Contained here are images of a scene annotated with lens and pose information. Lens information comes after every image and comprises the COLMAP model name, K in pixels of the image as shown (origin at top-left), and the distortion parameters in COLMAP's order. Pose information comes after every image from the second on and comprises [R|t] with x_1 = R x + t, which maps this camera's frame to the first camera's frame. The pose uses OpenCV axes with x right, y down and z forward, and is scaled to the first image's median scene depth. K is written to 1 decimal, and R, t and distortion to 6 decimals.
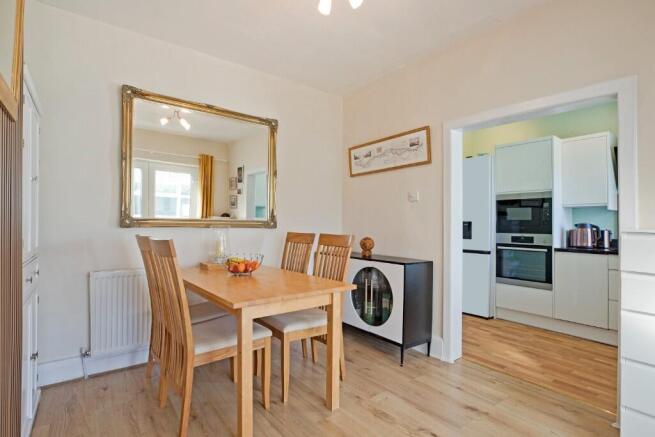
lens RADIAL K [[334.4, 0, 327.5], [0, 334.4, 218.5], [0, 0, 1]] dist [0.000019, -0.000765]
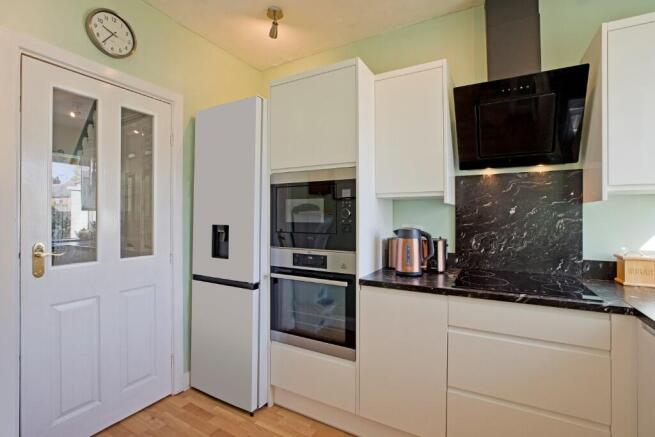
lens RADIAL K [[309.4, 0, 327.5], [0, 309.4, 218.5], [0, 0, 1]] dist [-0.031608, 0.000954]
pose [[0.926314, -0.015286, 0.376441, 0.455907], [0.004090, 0.999526, 0.030522, -0.017247], [-0.376729, -0.026733, 0.925938, 0.583671]]
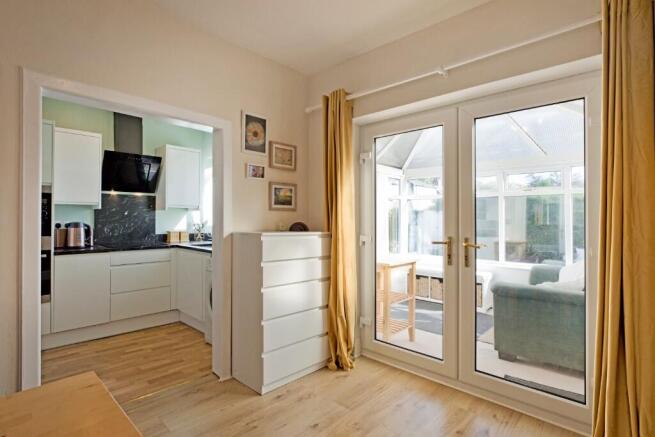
lens RADIAL K [[334.4, 0, 327.5], [0, 334.4, 218.5], [0, 0, 1]] dist [0.000019, -0.000765]
pose [[-0.130178, -0.013909, 0.991393, -0.263595], [-0.023970, 0.999653, 0.010877, -0.023543], [-0.991201, -0.022348, -0.130466, 0.412083]]
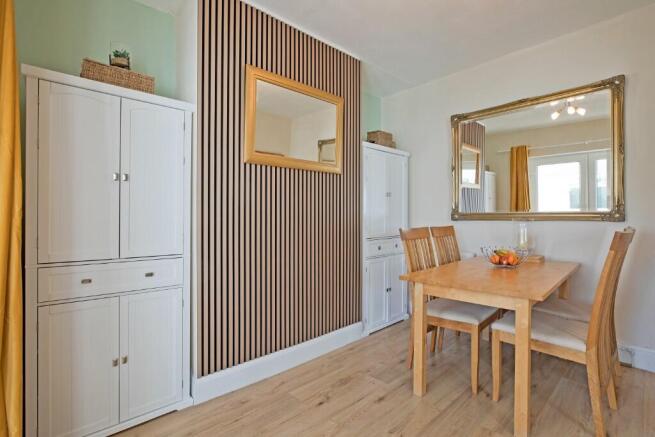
lens RADIAL K [[309.4, 0, 327.5], [0, 309.4, 218.5], [0, 0, 1]] dist [-0.031608, 0.000954]
pose [[0.087482, -0.009886, -0.996117, 0.415431], [0.024180, 0.999677, -0.007798, 0.010741], [0.995873, -0.023404, 0.087693, 0.268841]]
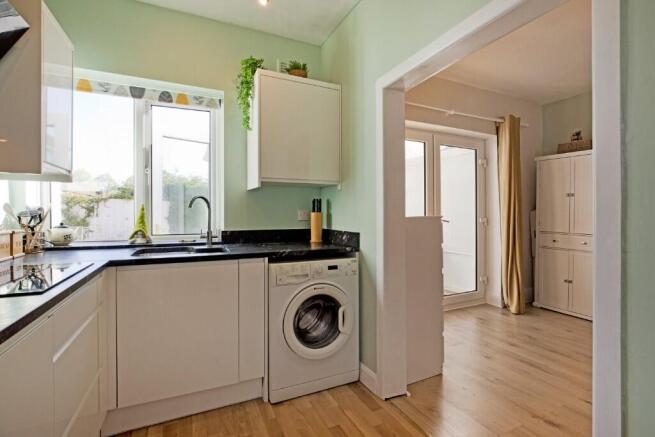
lens RADIAL K [[310.9, 0, 327.4], [0, 310.9, 215.5], [0, 0, 1]] dist [-0.034760, 0.000417]
pose [[-0.975350, -0.015031, 0.220150, 0.475660], [-0.016743, 0.999842, -0.005912, 0.020448], [-0.220027, -0.009452, -0.975448, 1.075316]]
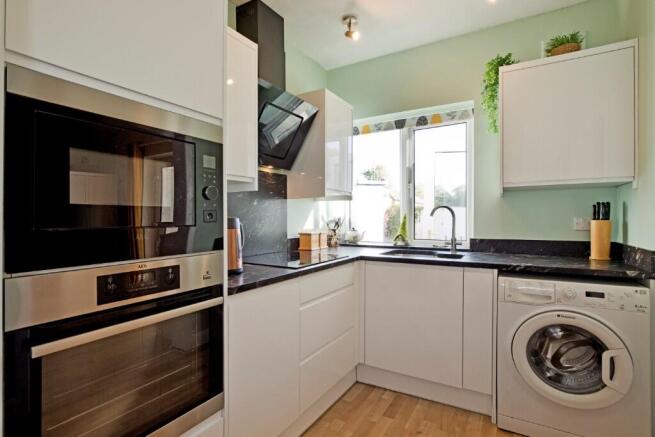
lens RADIAL K [[309.4, 0, 327.5], [0, 309.4, 218.5], [0, 0, 1]] dist [-0.031608, 0.000954]
pose [[-0.364142, -0.012781, 0.931256, 0.333979], [-0.017670, 0.999821, 0.006813, 0.010610], [-0.931176, -0.013974, -0.364303, 1.011953]]
